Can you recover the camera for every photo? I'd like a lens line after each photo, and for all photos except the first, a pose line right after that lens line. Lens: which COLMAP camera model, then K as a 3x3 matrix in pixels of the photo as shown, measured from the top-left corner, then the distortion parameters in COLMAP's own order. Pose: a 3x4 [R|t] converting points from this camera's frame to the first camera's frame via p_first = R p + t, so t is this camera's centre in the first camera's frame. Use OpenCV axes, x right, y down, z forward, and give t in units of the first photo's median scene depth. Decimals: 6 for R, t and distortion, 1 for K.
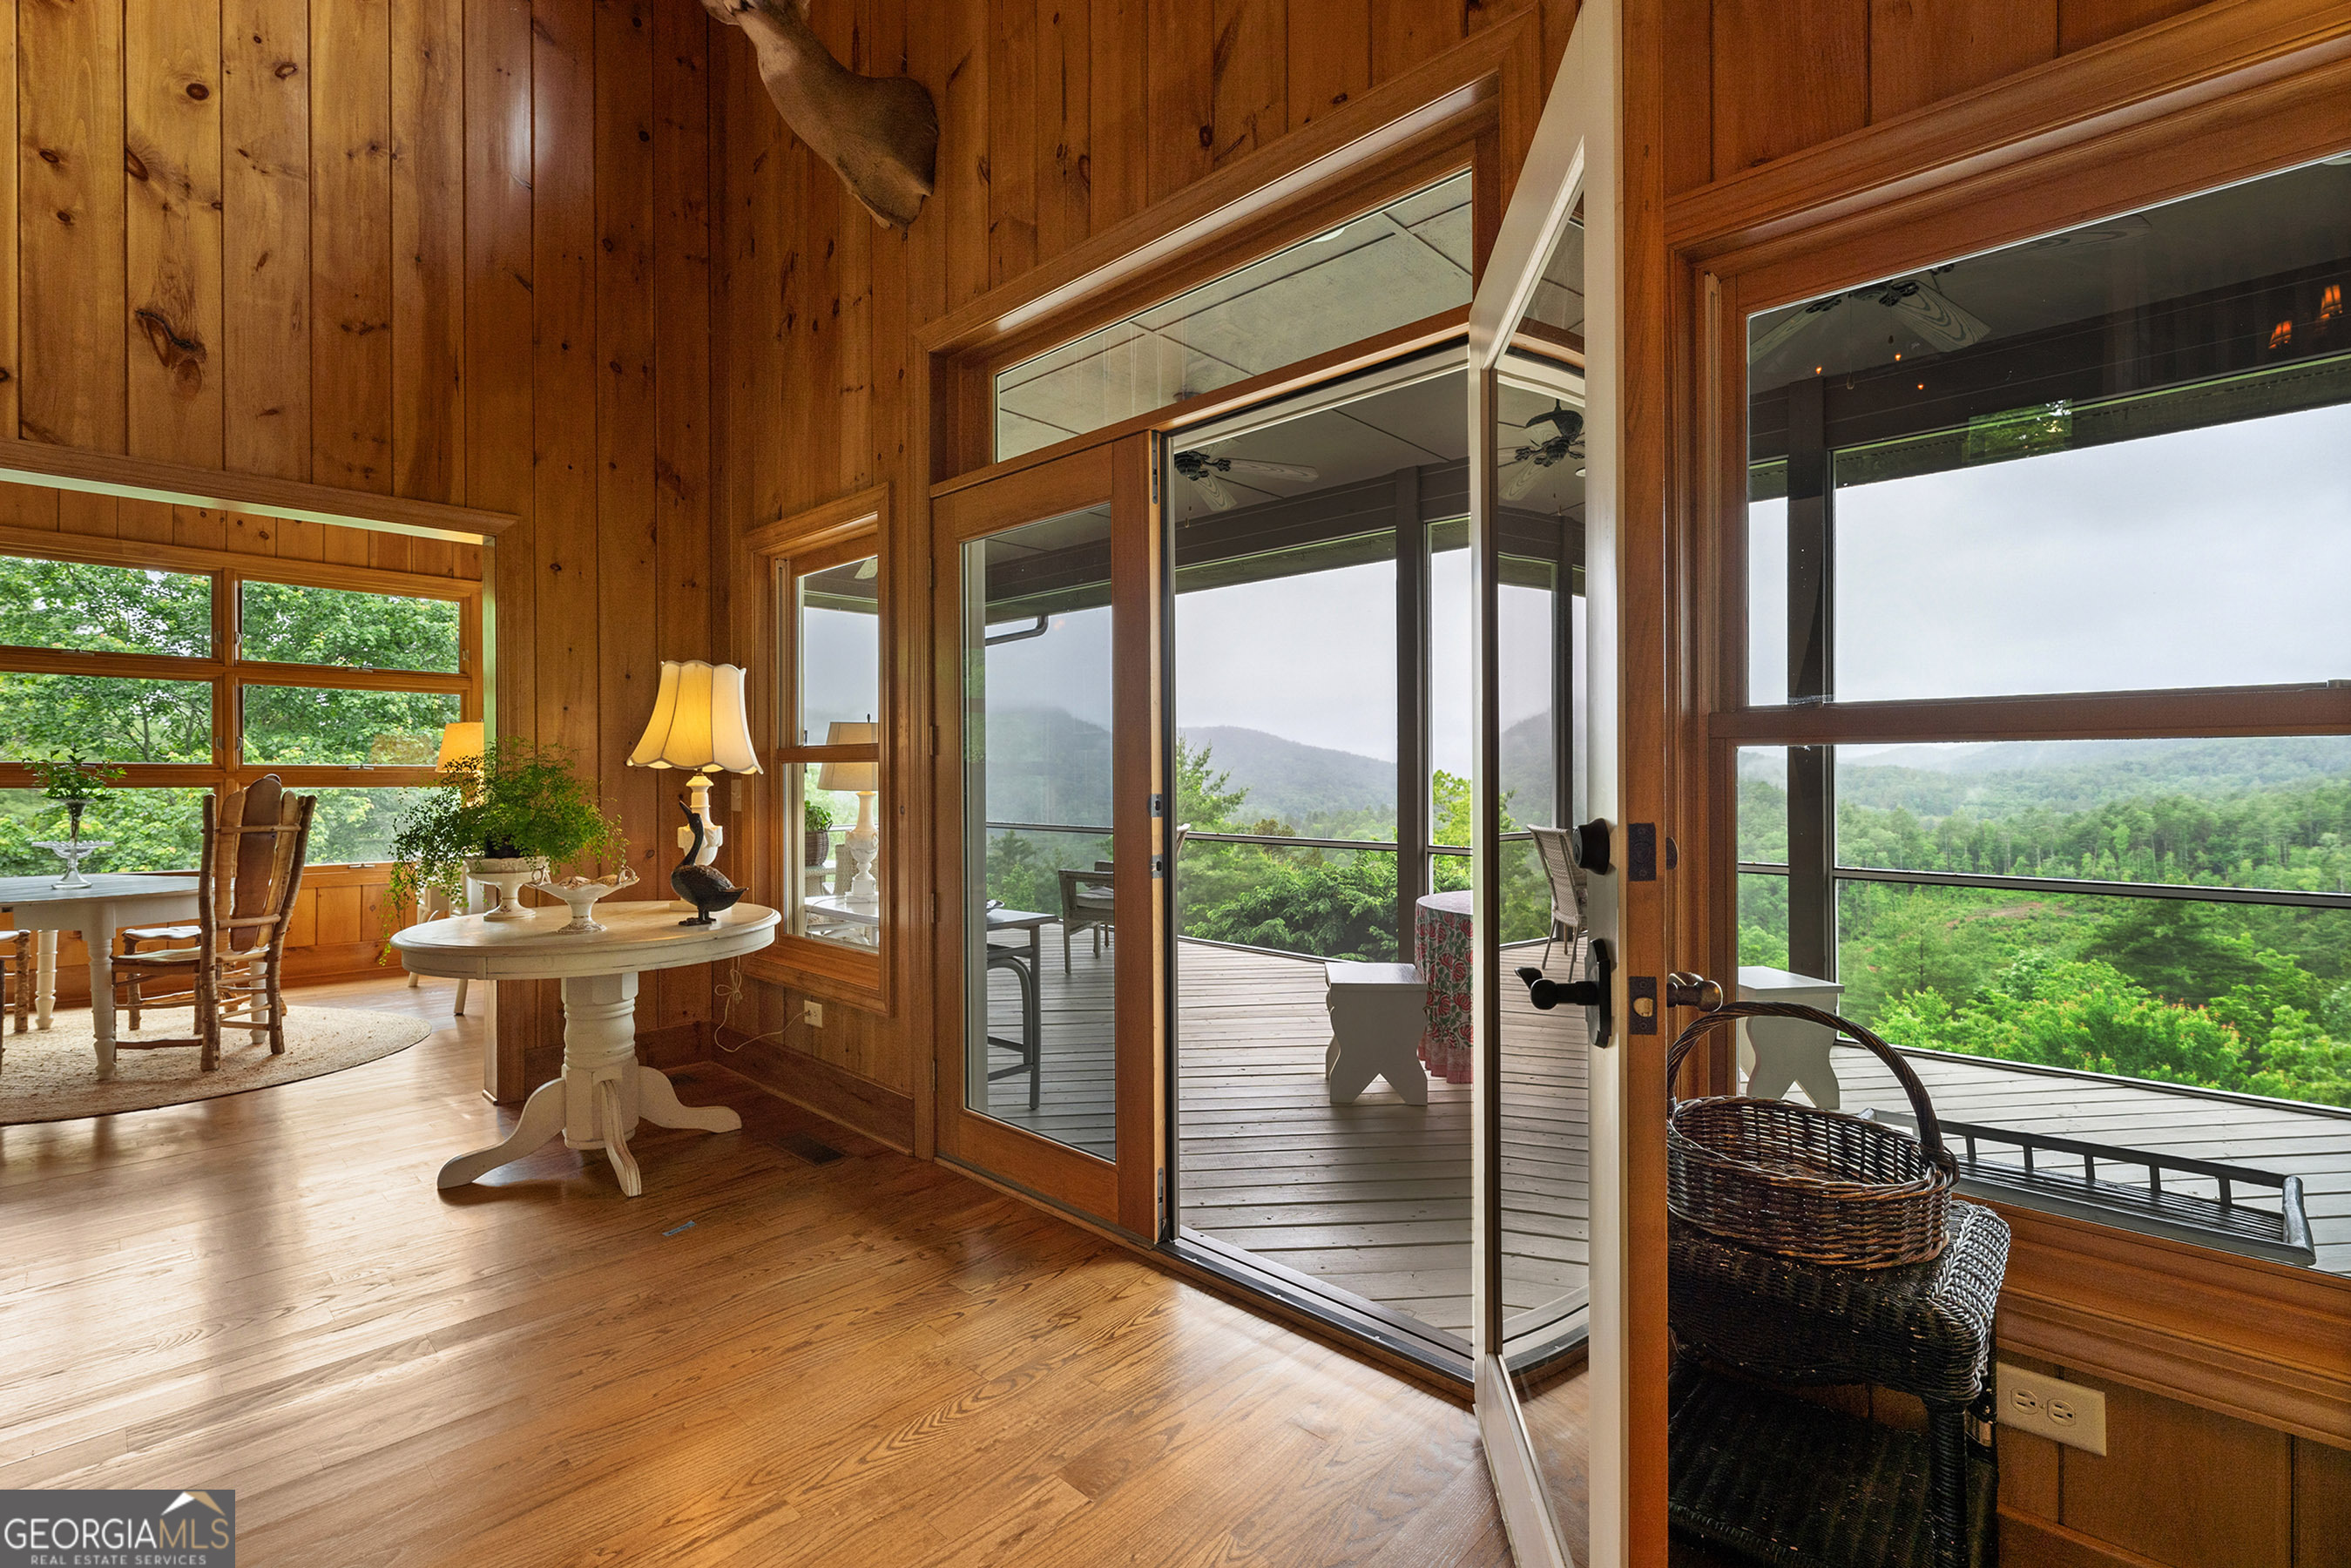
lens RADIAL K [[1072.1, 0, 1175.5], [0, 1072.1, 784.0], [0, 0, 1]] dist [0.002037, 0.000130]
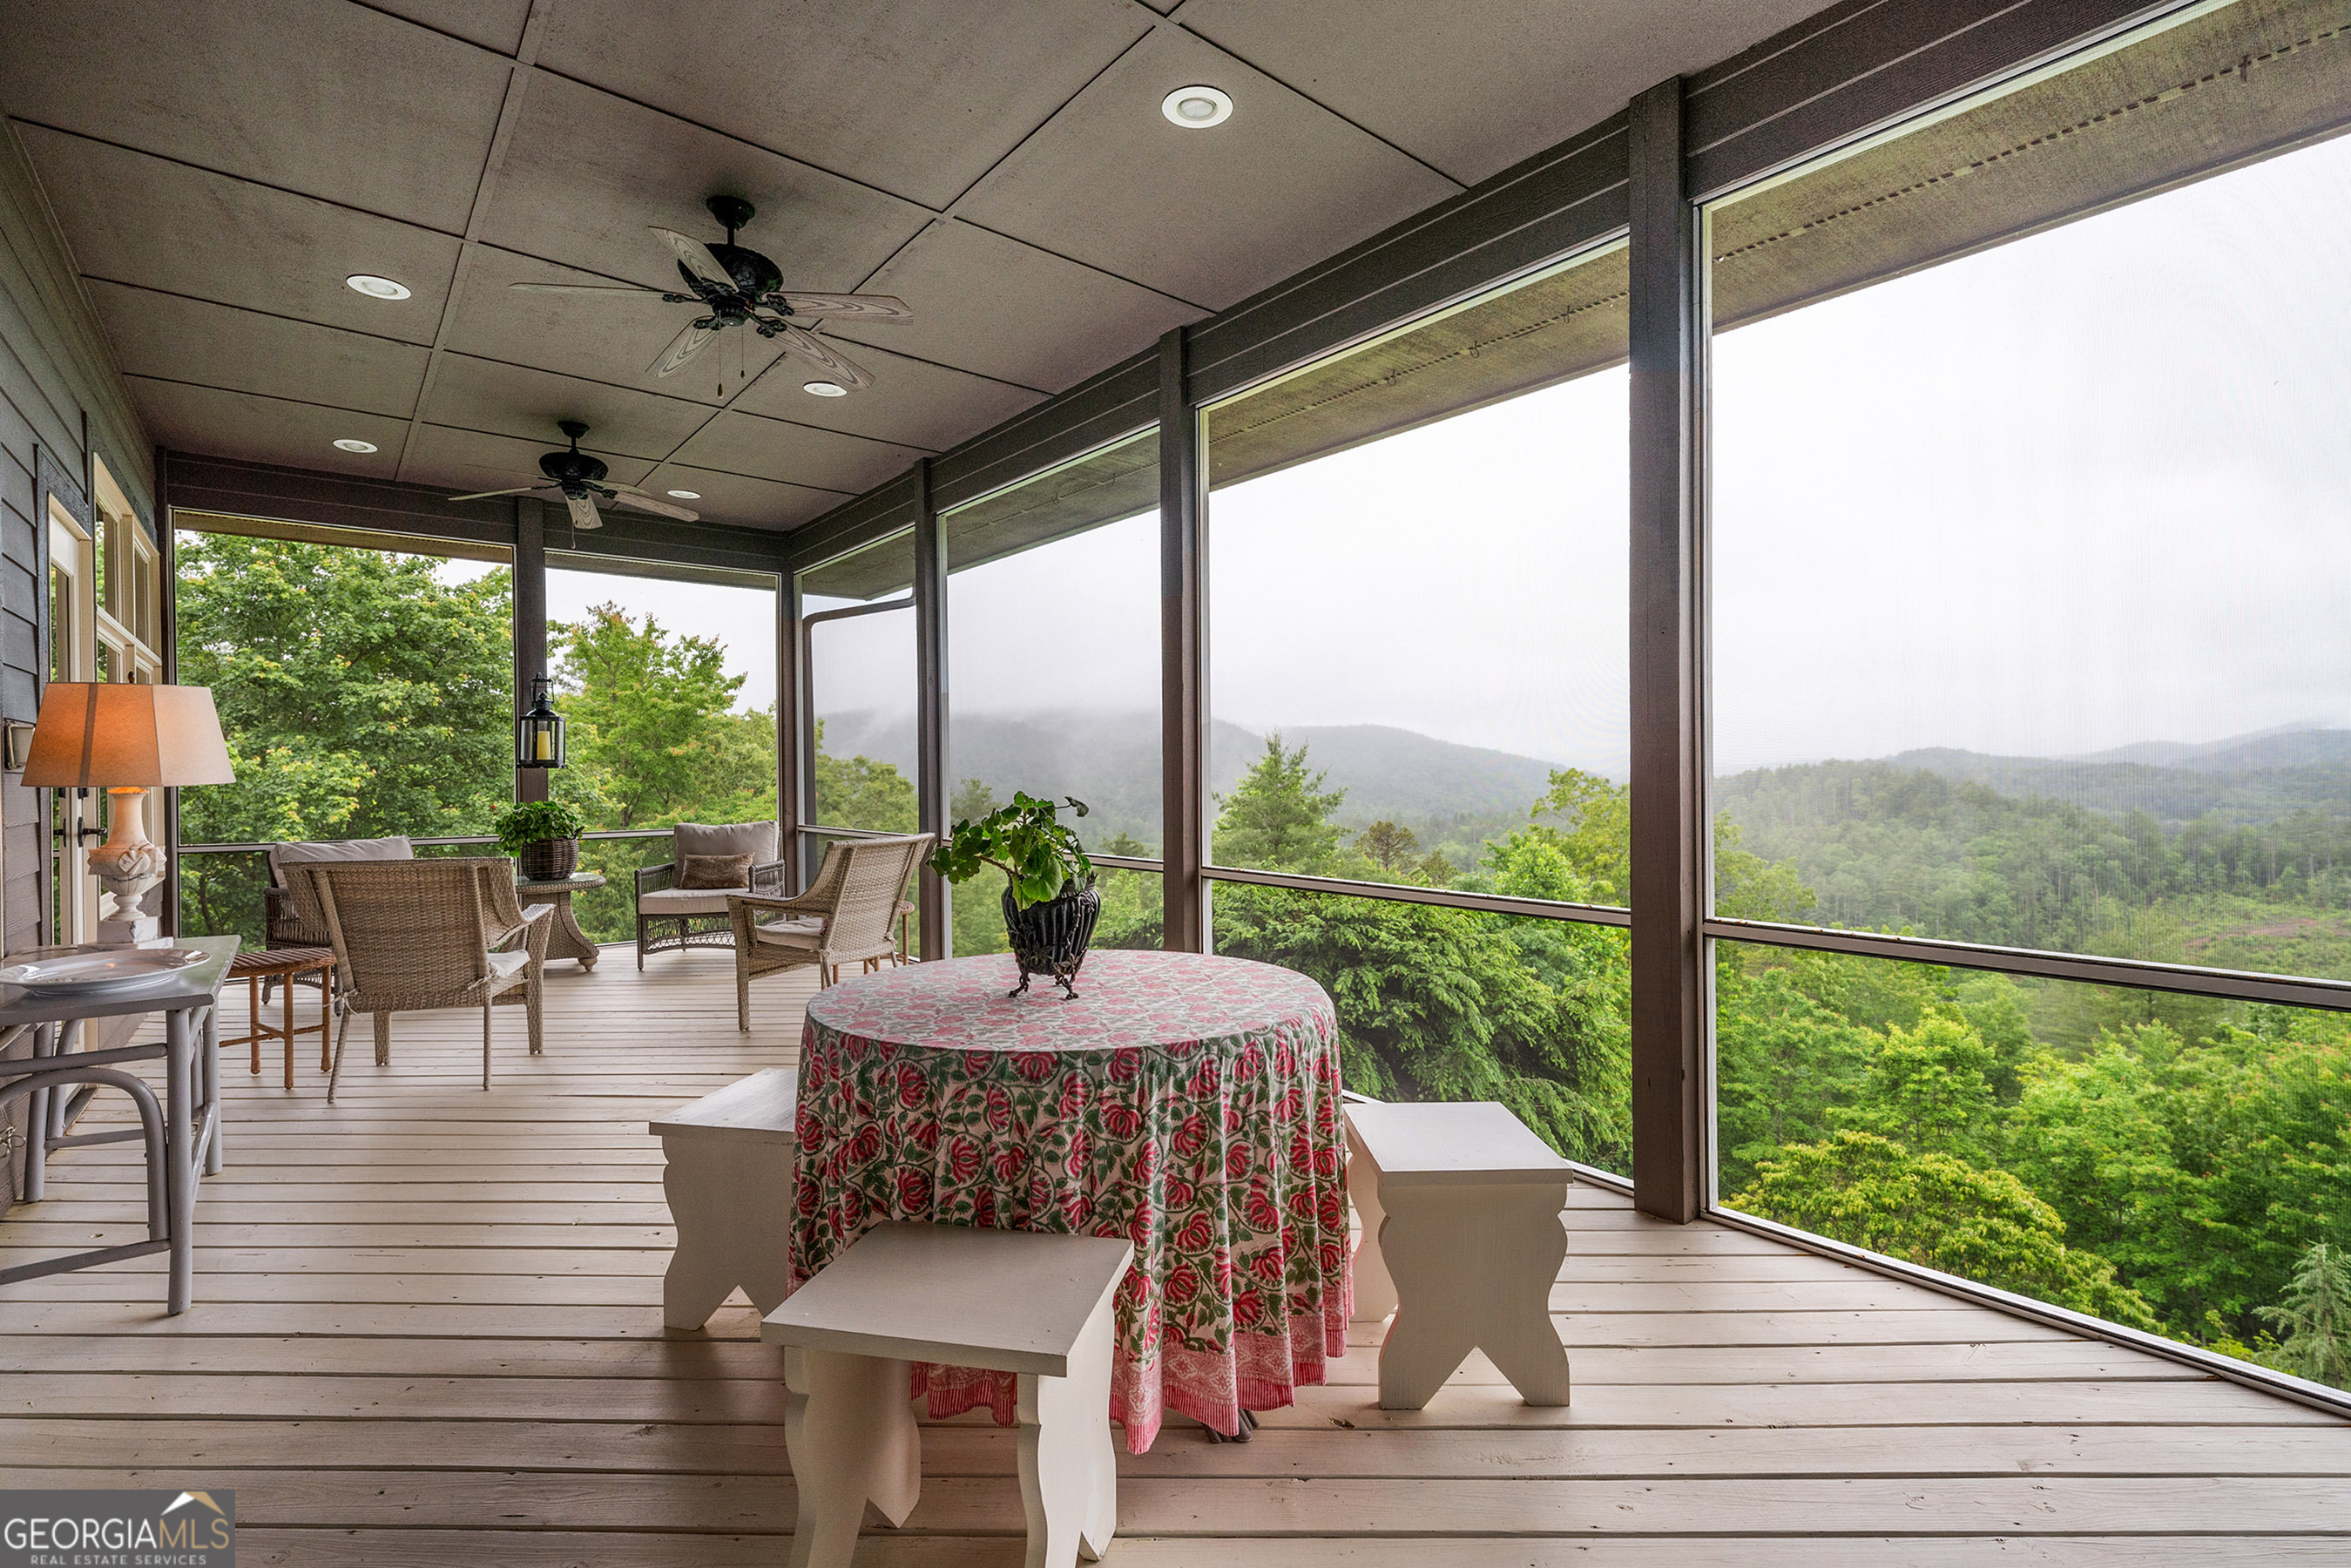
lens RADIAL K [[1093.5, 0, 1175.5], [0, 1093.5, 784.0], [0, 0, 1]] dist [-0.000388, 0.000310]
pose [[0.991907, -0.000814, -0.126967, 0.100108], [0.000784, 1.000000, -0.000285, 0.001091], [0.126967, 0.000183, 0.991907, 0.091973]]
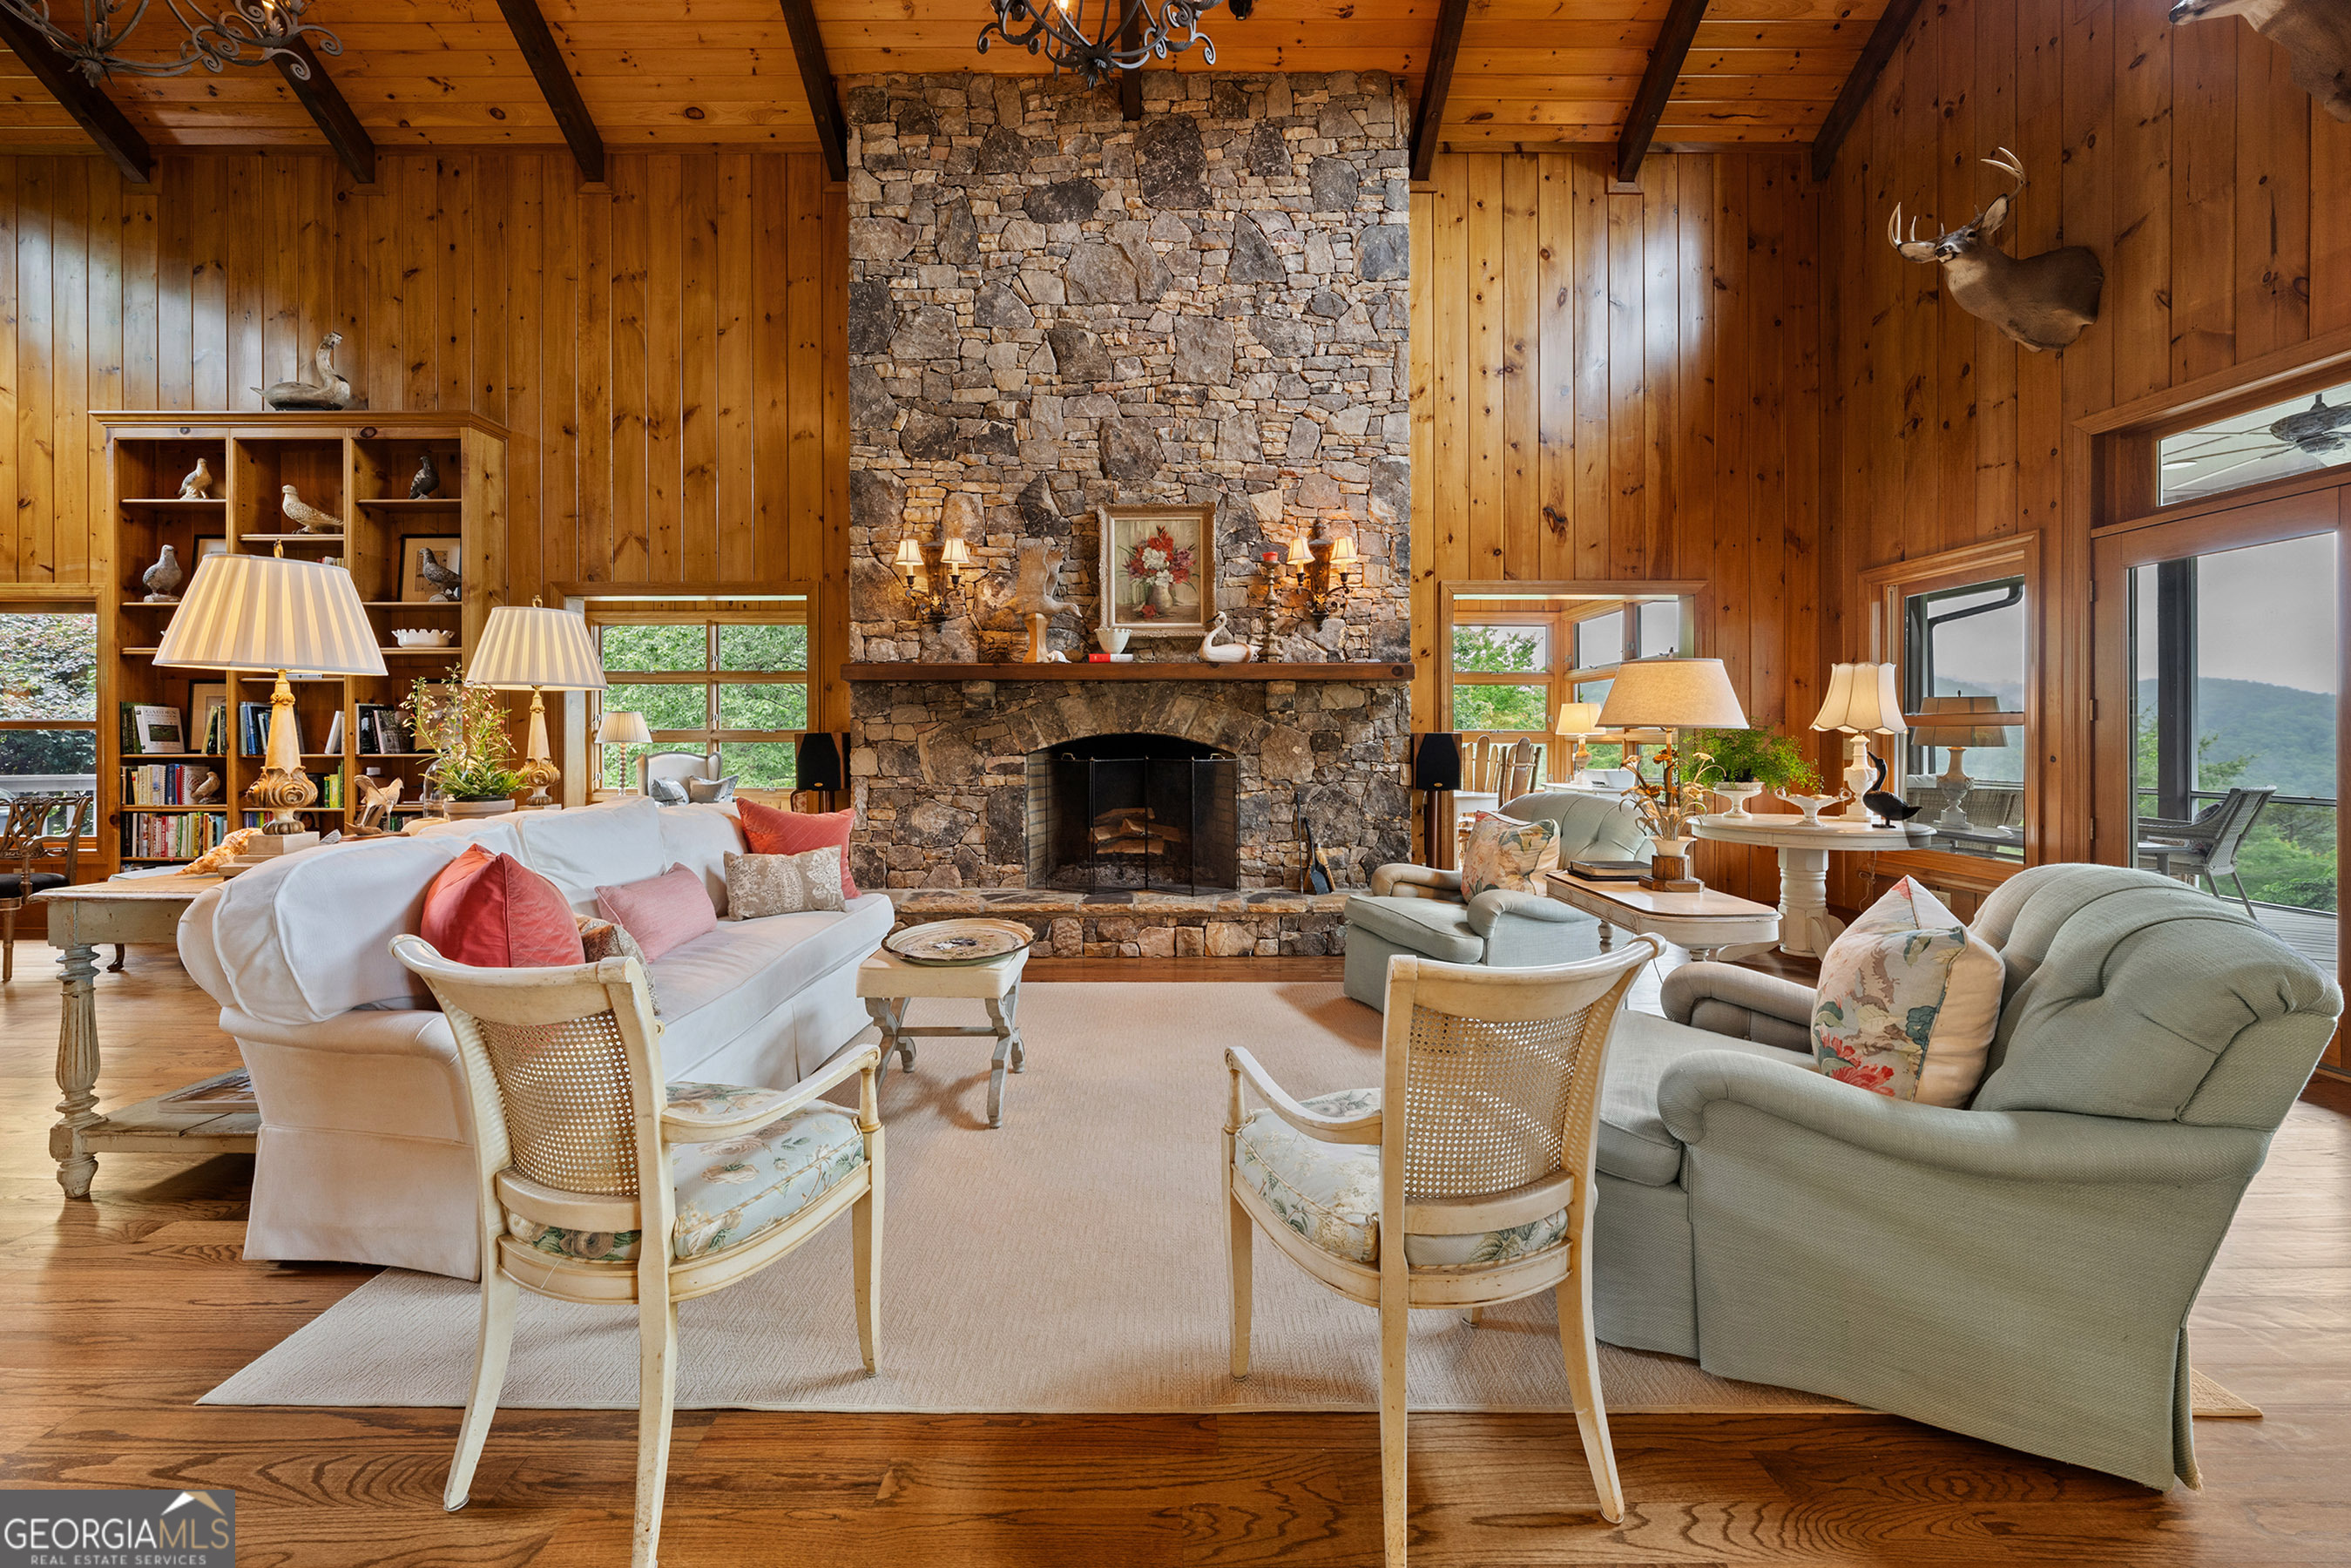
lens RADIAL K [[894.4, 0, 1173.9], [0, 894.4, 742.0], [0, 0, 1]] dist [-0.002340, -0.000023]
pose [[0.694511, 0.006140, -0.719456, -0.179847], [-0.007302, 0.999972, 0.001485, 0.006301], [0.719445, 0.004222, 0.694537, -0.551298]]
